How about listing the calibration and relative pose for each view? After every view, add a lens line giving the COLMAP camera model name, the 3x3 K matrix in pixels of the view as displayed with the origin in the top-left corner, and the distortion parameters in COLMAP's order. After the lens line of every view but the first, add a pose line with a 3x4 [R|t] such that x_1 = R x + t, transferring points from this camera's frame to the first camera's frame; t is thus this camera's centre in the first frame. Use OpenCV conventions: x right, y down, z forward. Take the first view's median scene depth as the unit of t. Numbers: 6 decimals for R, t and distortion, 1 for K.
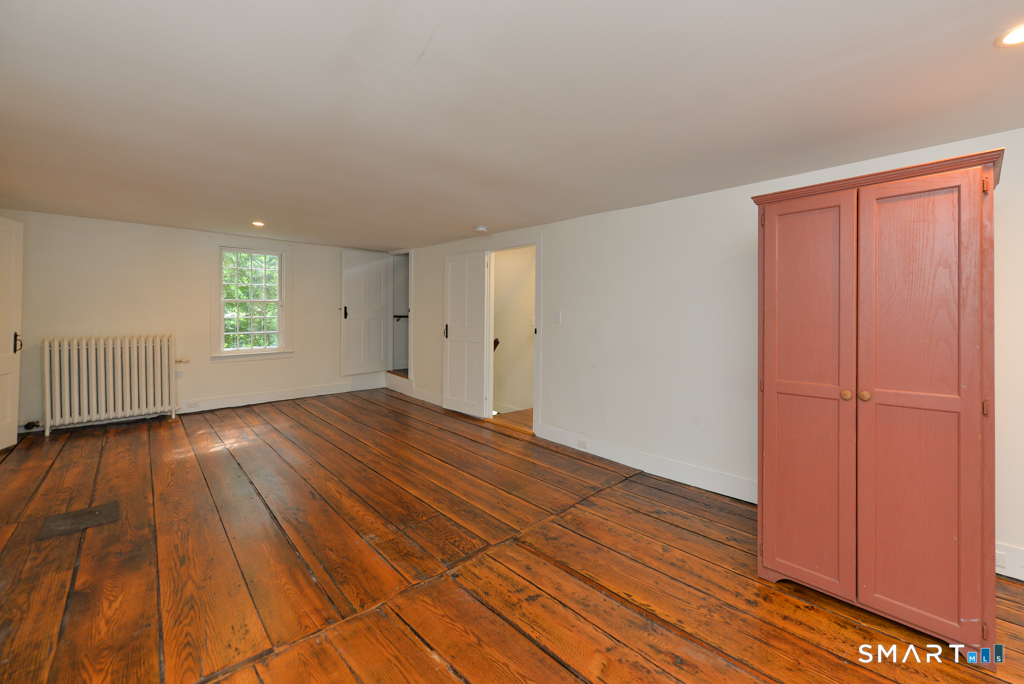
lens RADIAL K [[434.1, 0, 517.7], [0, 434.1, 323.2], [0, 0, 1]] dist [-0.002760, -0.001027]
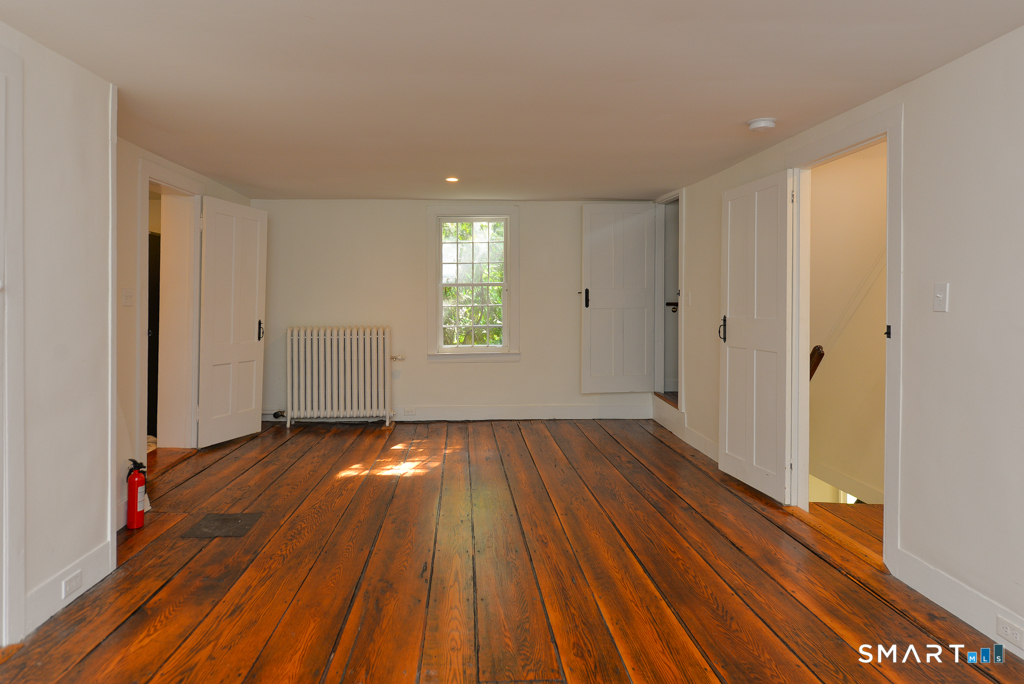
lens RADIAL K [[615.6, 0, 495.8], [0, 615.6, 310.5], [0, 0, 1]] dist [0.004719, -0.001226]
pose [[0.723729, -0.000569, -0.690084, 0.193379], [-0.010329, 0.999879, -0.011657, 0.008600], [0.690007, 0.015564, 0.723635, 0.294847]]
